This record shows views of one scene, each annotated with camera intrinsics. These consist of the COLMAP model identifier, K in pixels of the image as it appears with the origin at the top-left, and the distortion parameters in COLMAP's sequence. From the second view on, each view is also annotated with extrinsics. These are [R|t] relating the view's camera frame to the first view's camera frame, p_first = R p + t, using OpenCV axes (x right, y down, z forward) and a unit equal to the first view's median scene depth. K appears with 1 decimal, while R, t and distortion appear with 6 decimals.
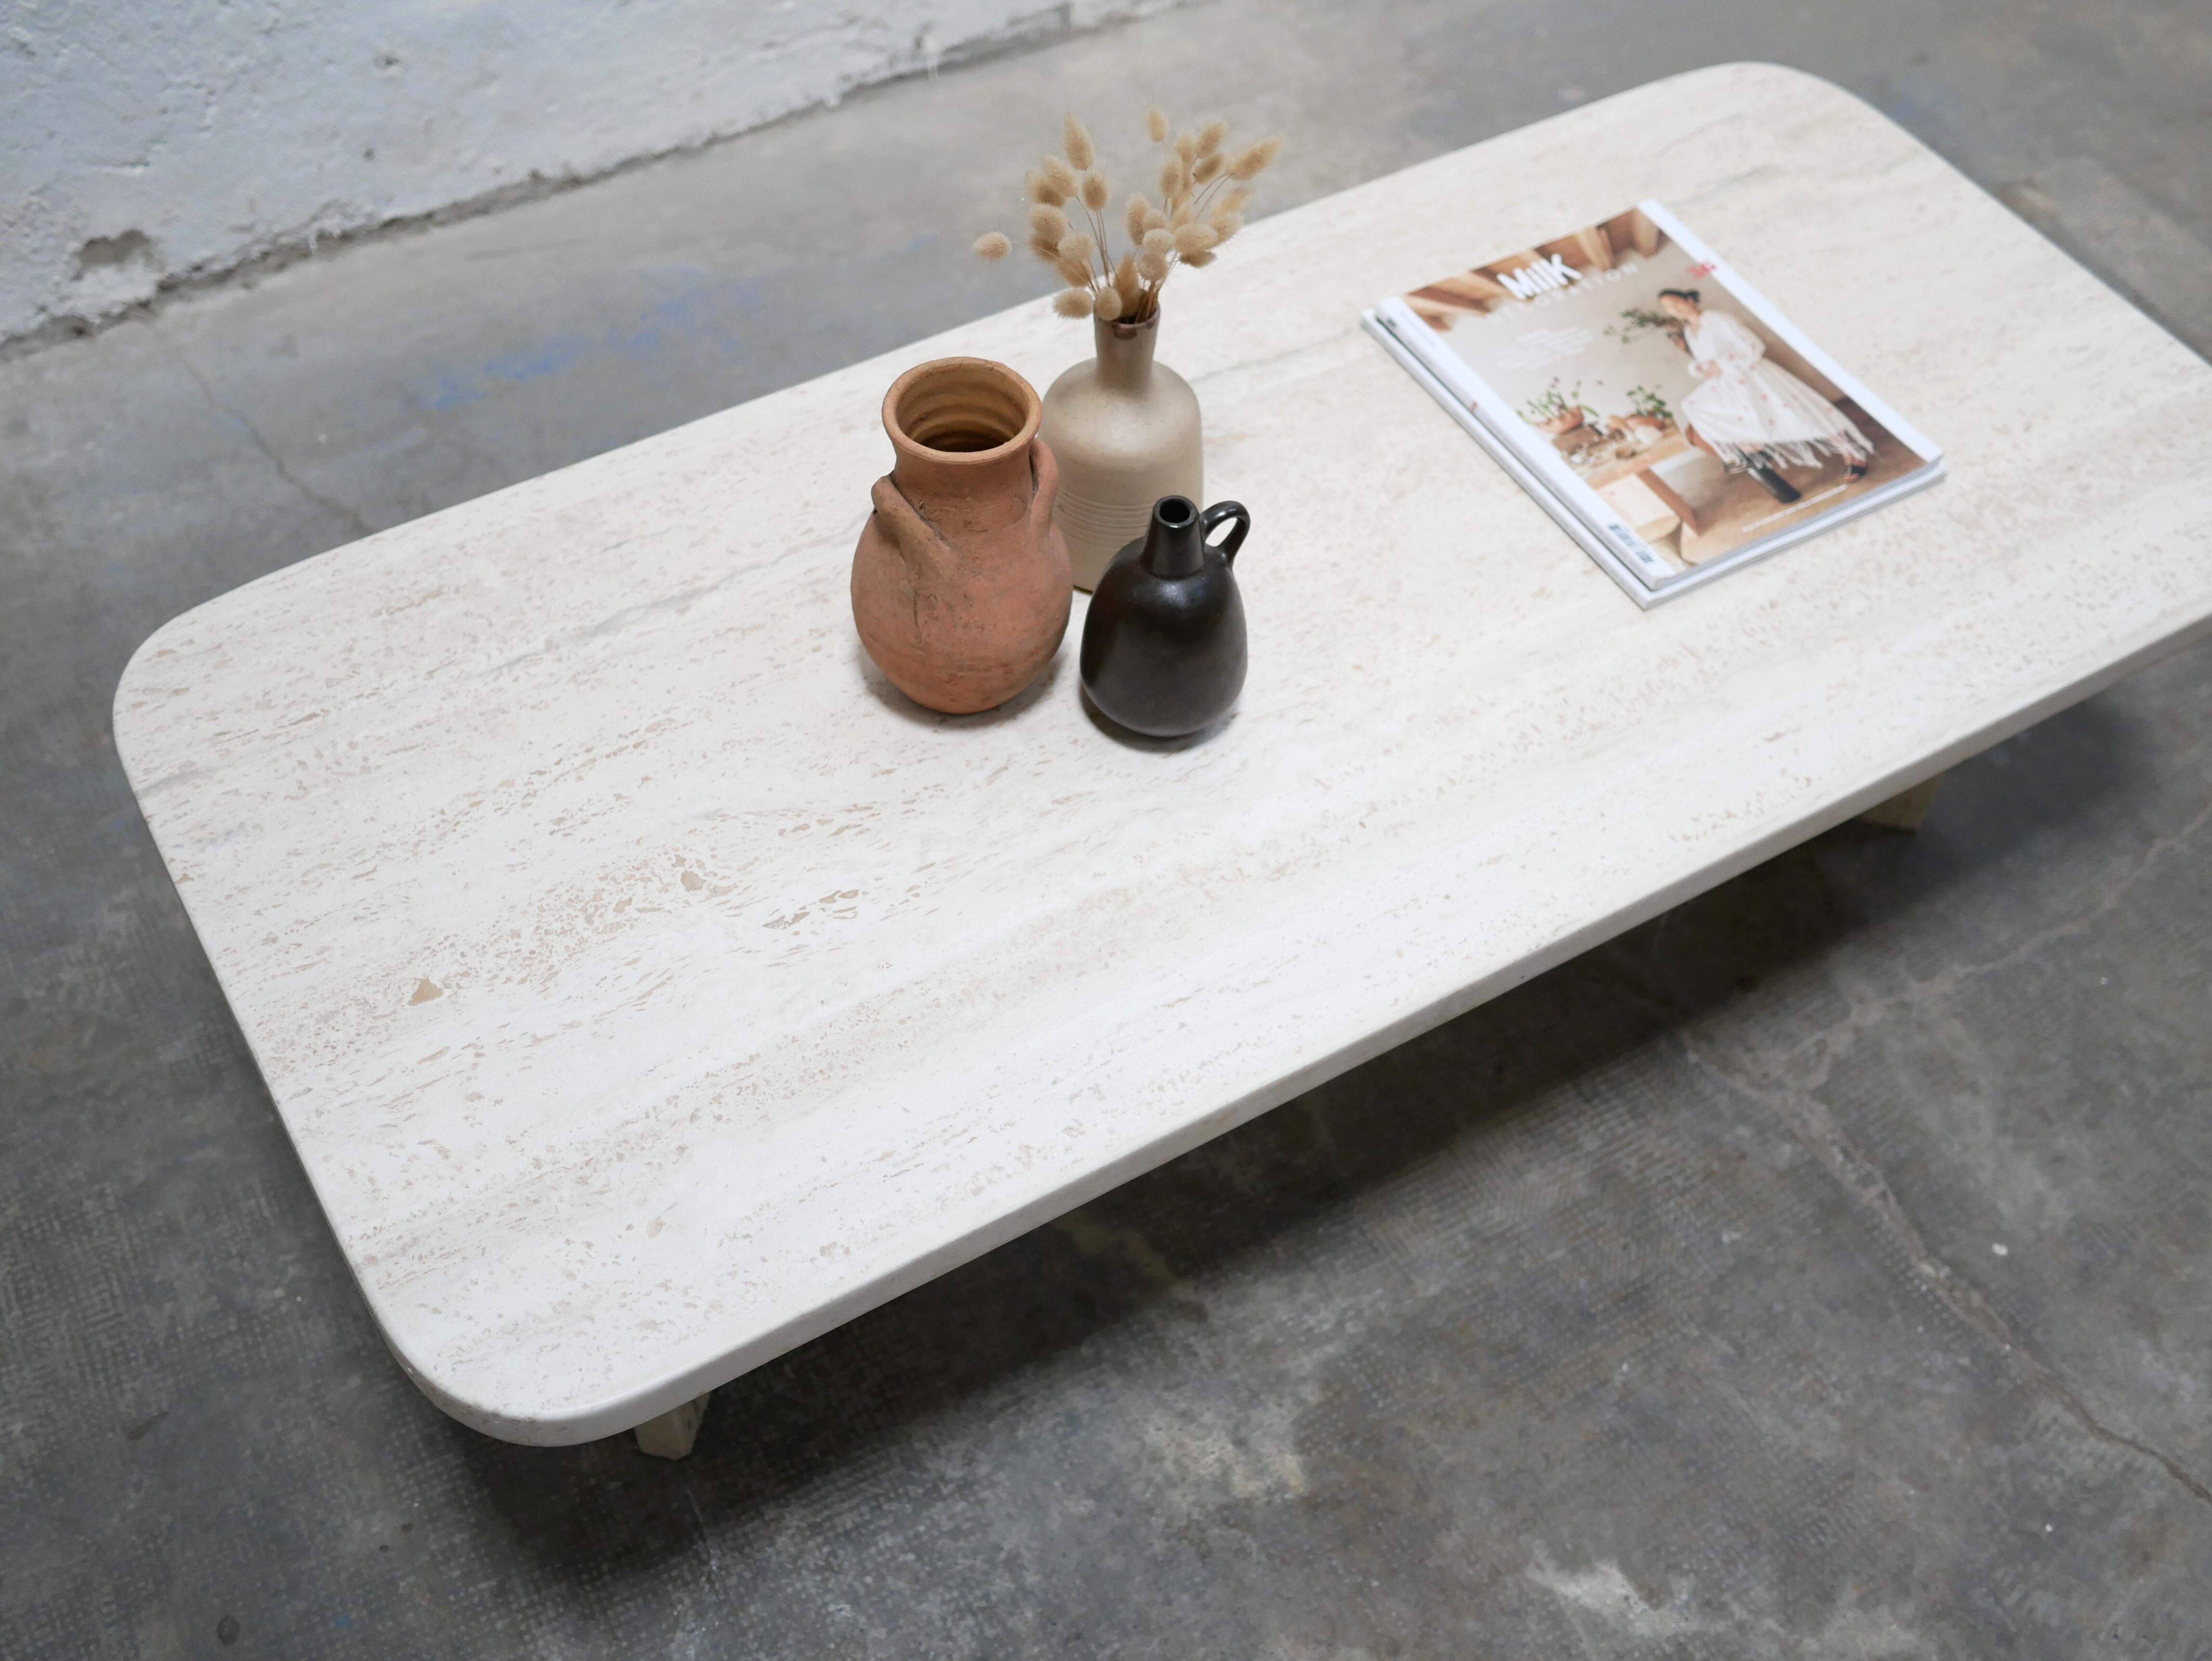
lens RADIAL K [[2531.1, 0, 1106.0], [0, 2531.1, 830.5], [0, 0, 1]] dist [-0.040411, 0.163847]
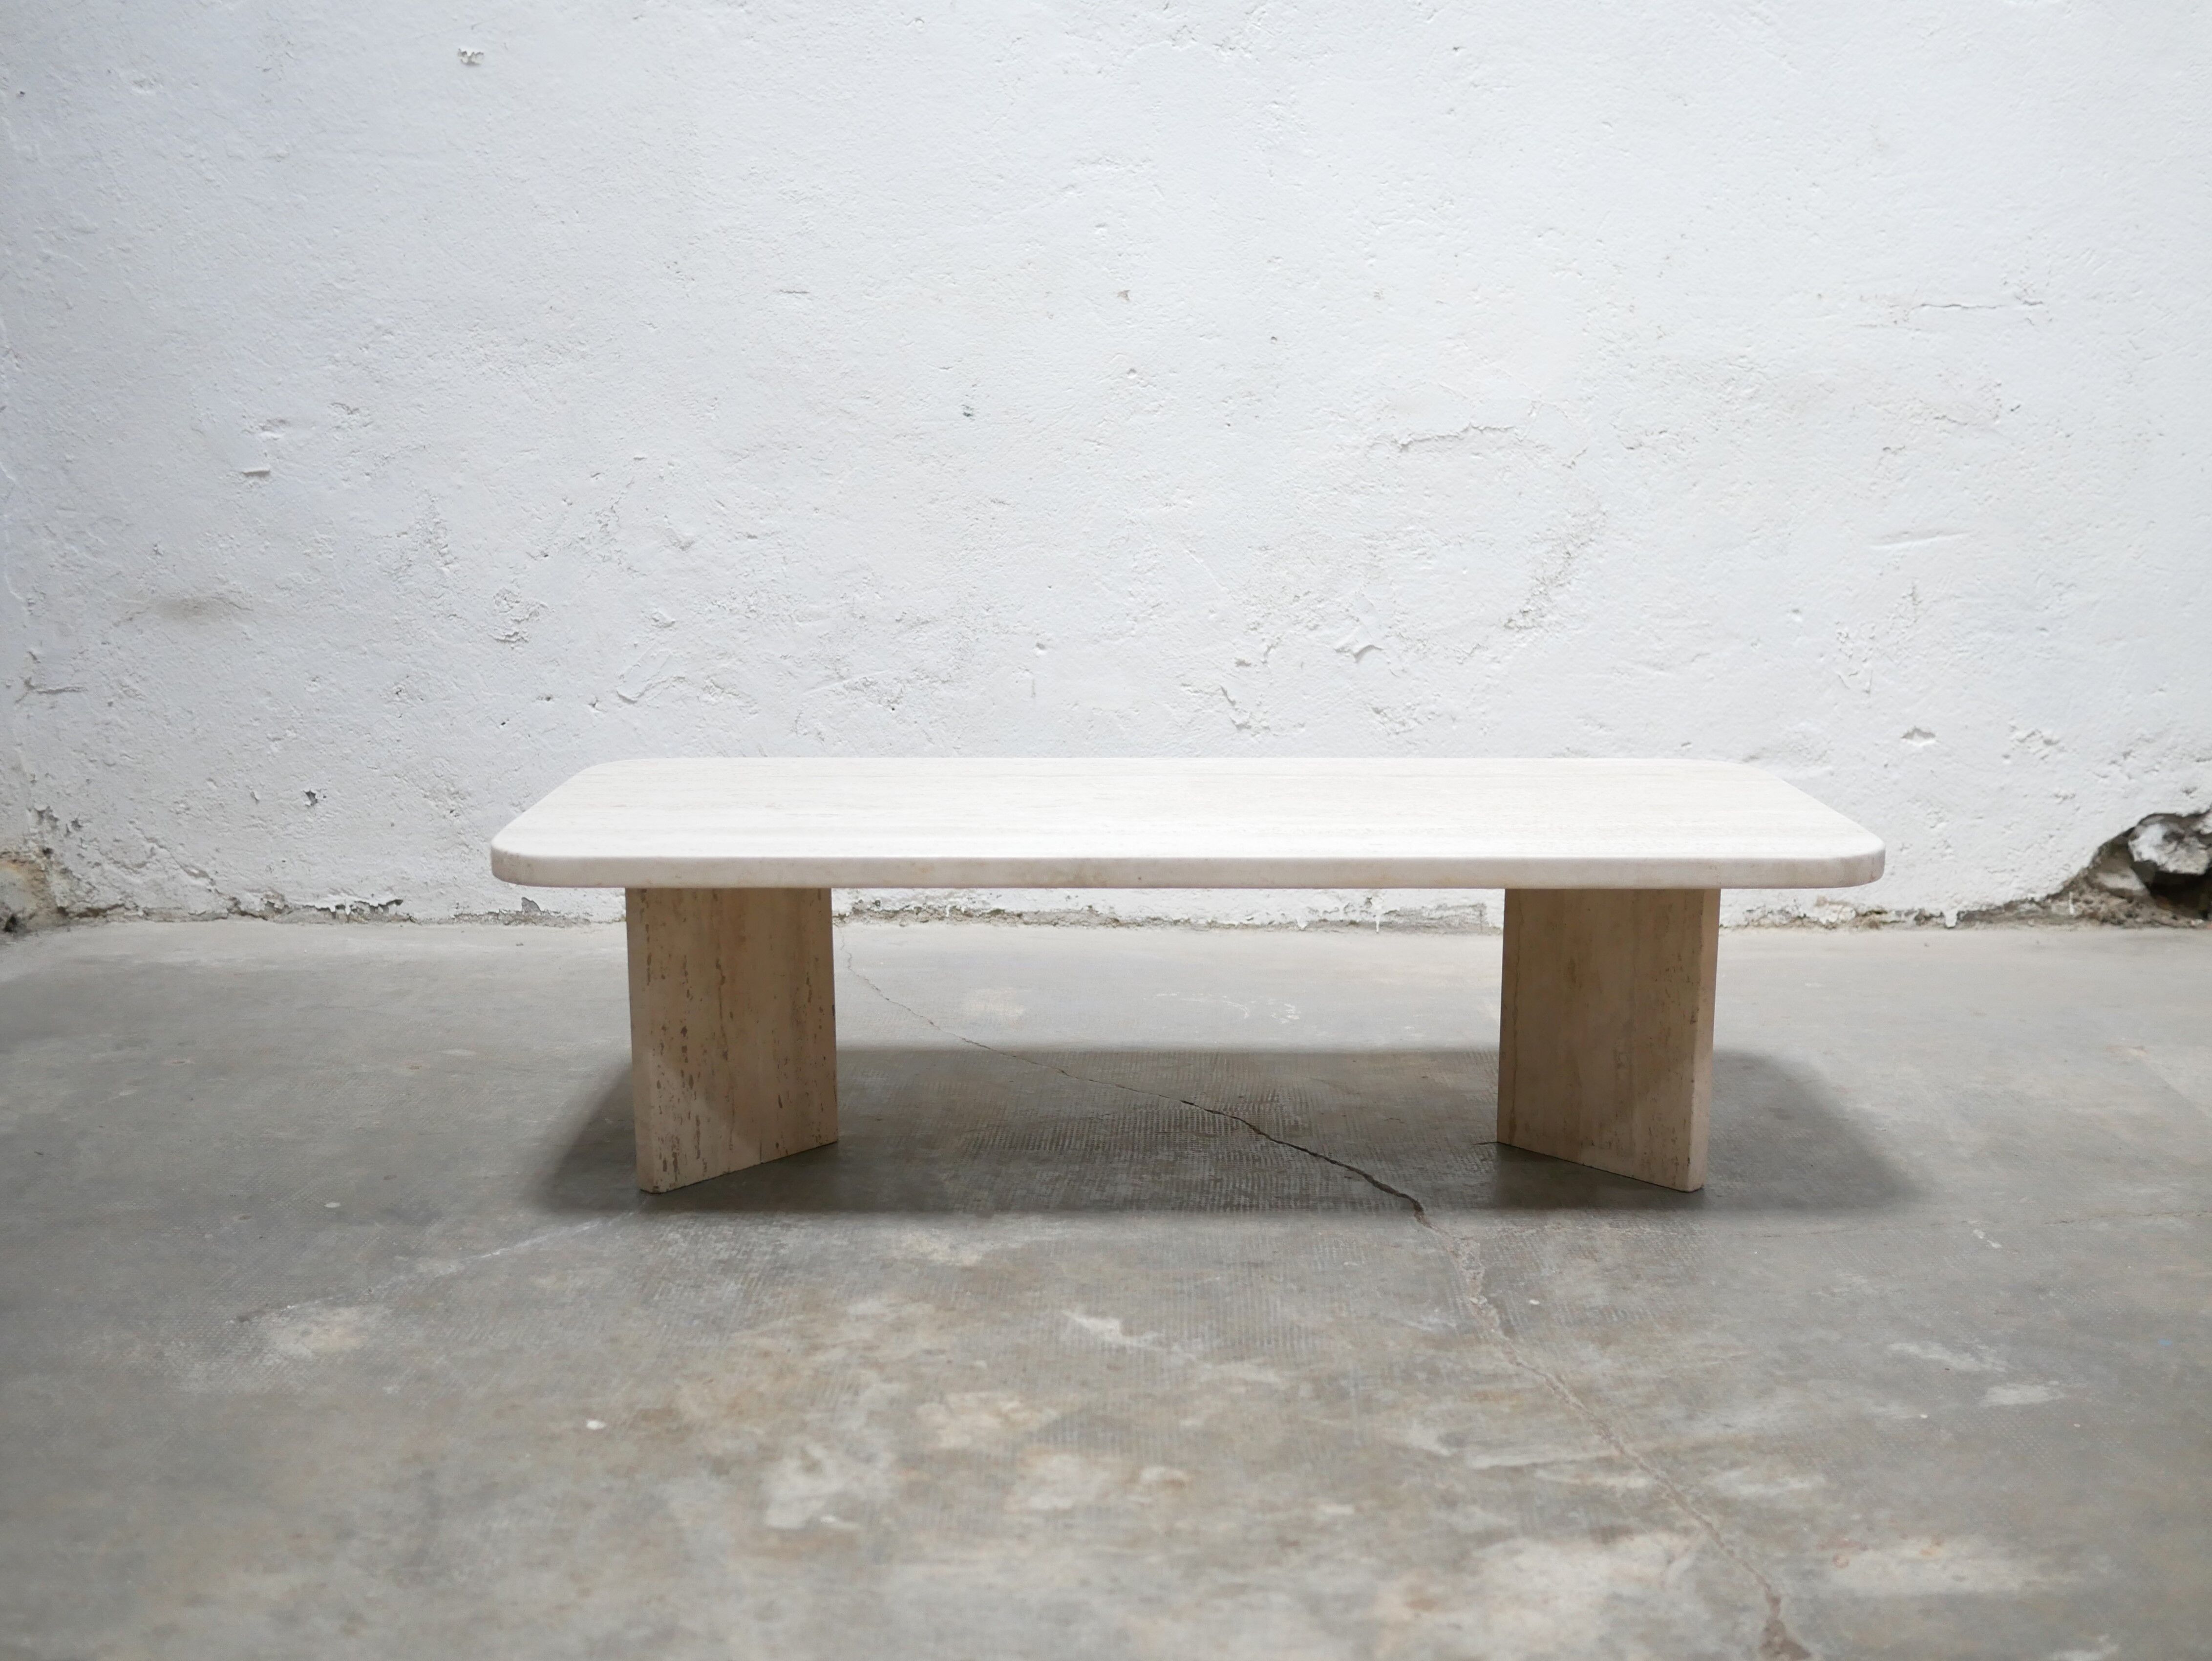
lens RADIAL K [[2567.4, 0, 1106.0], [0, 2567.4, 830.5], [0, 0, 1]] dist [-0.010328, 0.013735]
pose [[0.851405, 0.054095, -0.521713, 0.715172], [-0.385157, 0.739666, -0.551860, 0.680278], [0.356040, 0.670797, 0.650590, -0.089861]]
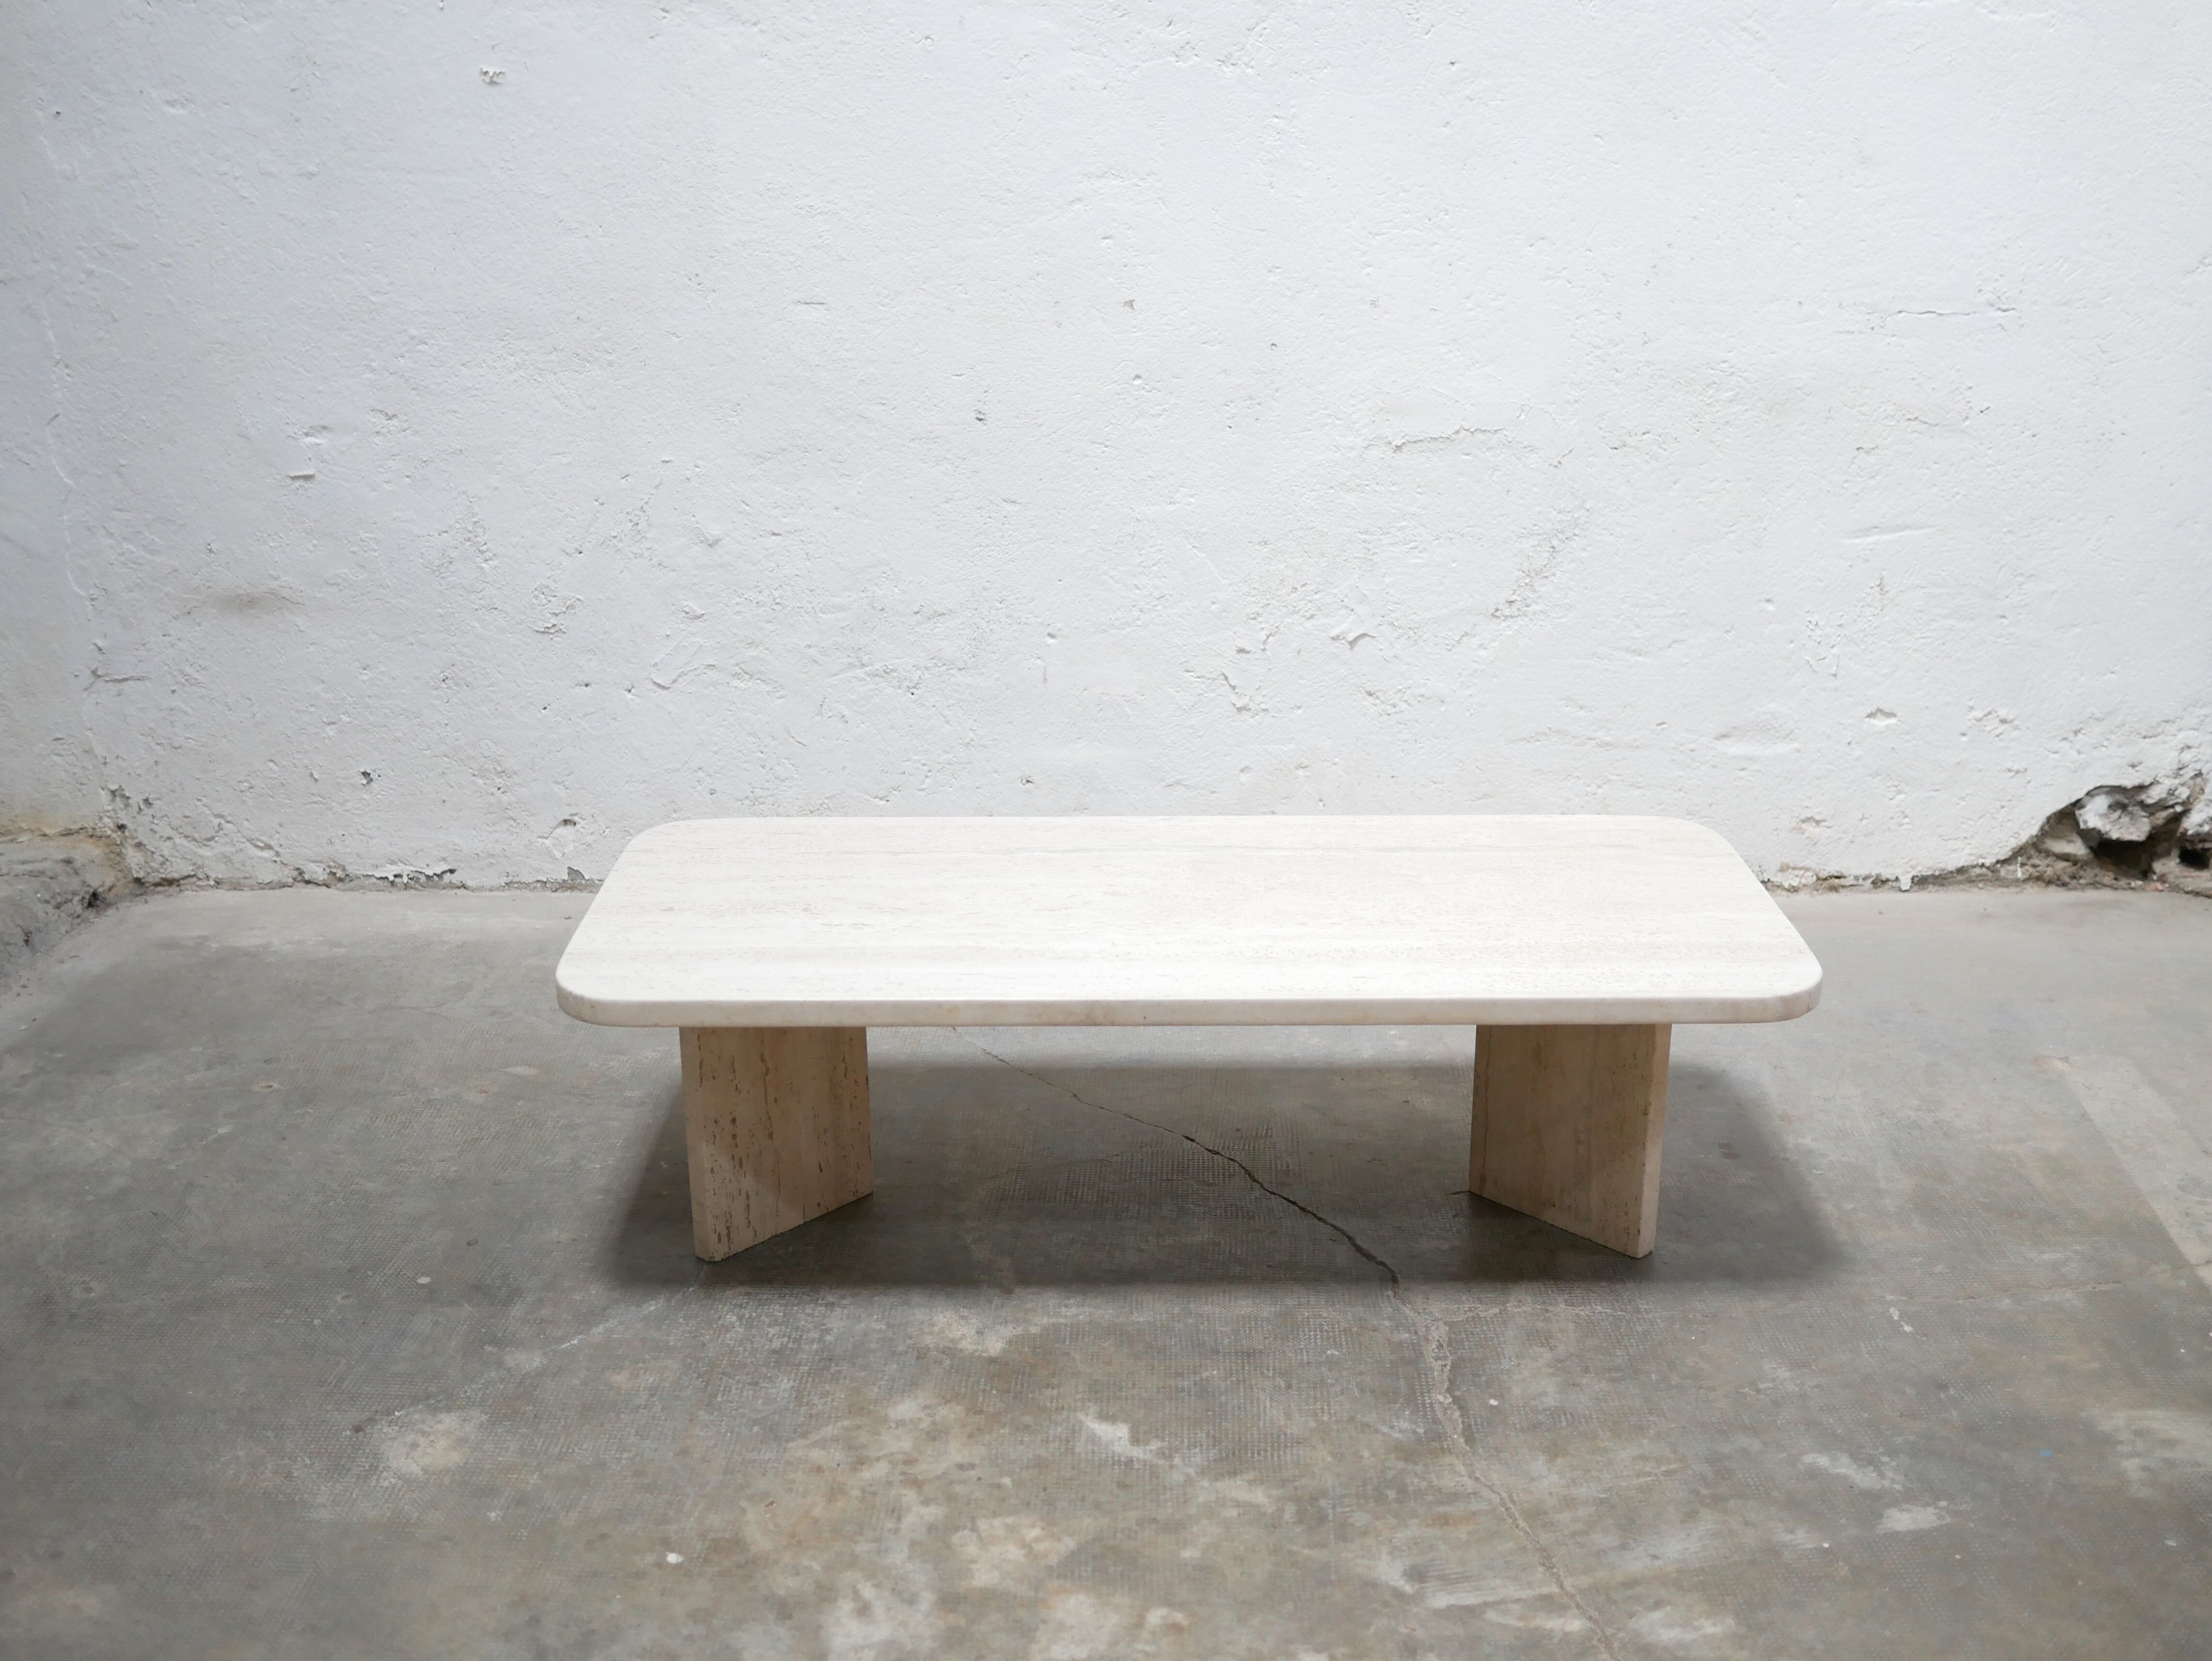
lens RADIAL K [[2552.0, 0, 1106.0], [0, 2552.0, 830.5], [0, 0, 1]] dist [-0.010516, 0.017163]
pose [[0.850065, 0.122433, -0.512250, 0.749821], [-0.383682, 0.810241, -0.443054, 0.545286], [0.360802, 0.573166, 0.735733, -0.316770]]
